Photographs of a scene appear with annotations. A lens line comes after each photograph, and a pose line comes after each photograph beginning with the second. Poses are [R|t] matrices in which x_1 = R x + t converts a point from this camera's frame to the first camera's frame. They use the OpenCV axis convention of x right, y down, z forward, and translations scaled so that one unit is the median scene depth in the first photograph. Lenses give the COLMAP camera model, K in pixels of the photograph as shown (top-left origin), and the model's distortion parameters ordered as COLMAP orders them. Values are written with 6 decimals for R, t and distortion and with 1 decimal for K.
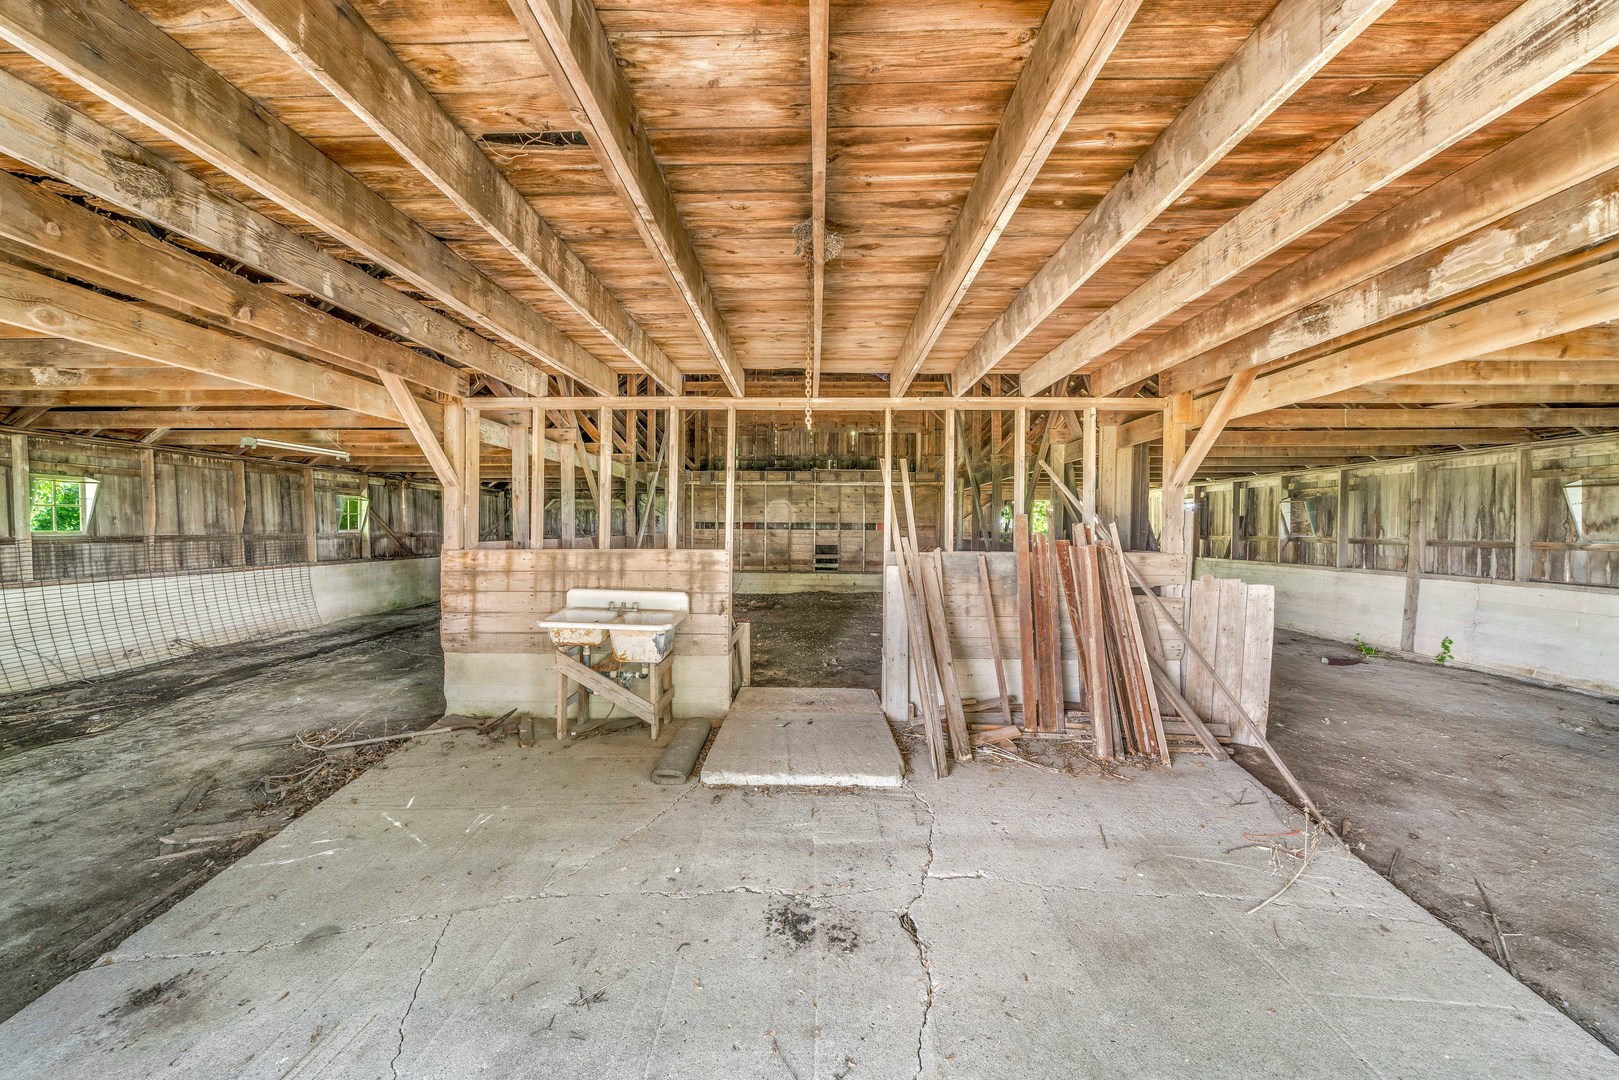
lens RADIAL K [[564.3, 0, 799.3], [0, 564.3, 526.6], [0, 0, 1]] dist [0.000551, 0.000025]
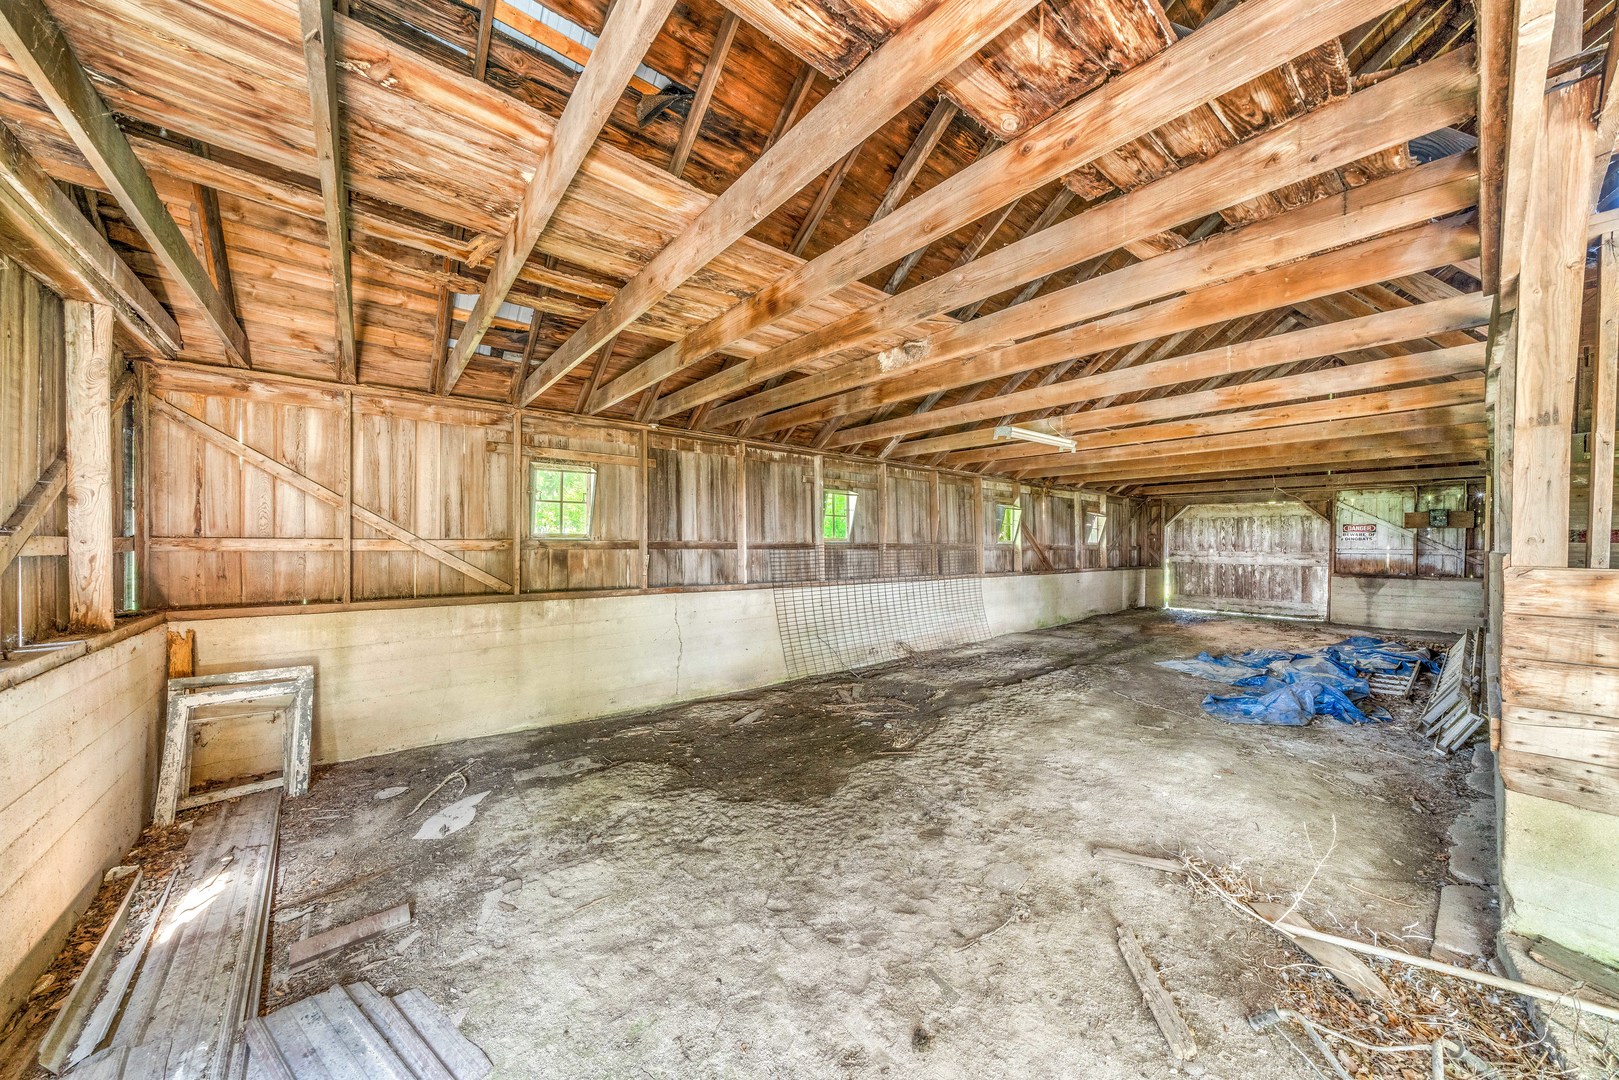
lens RADIAL K [[564.3, 0, 812.7], [0, 564.3, 544.0], [0, 0, 1]] dist [0.000551, 0.000025]
pose [[0.667001, 0.004167, -0.745045, -0.411005], [-0.004949, 0.999987, 0.001162, 0.015352], [0.745040, 0.002912, 0.667013, 0.169419]]
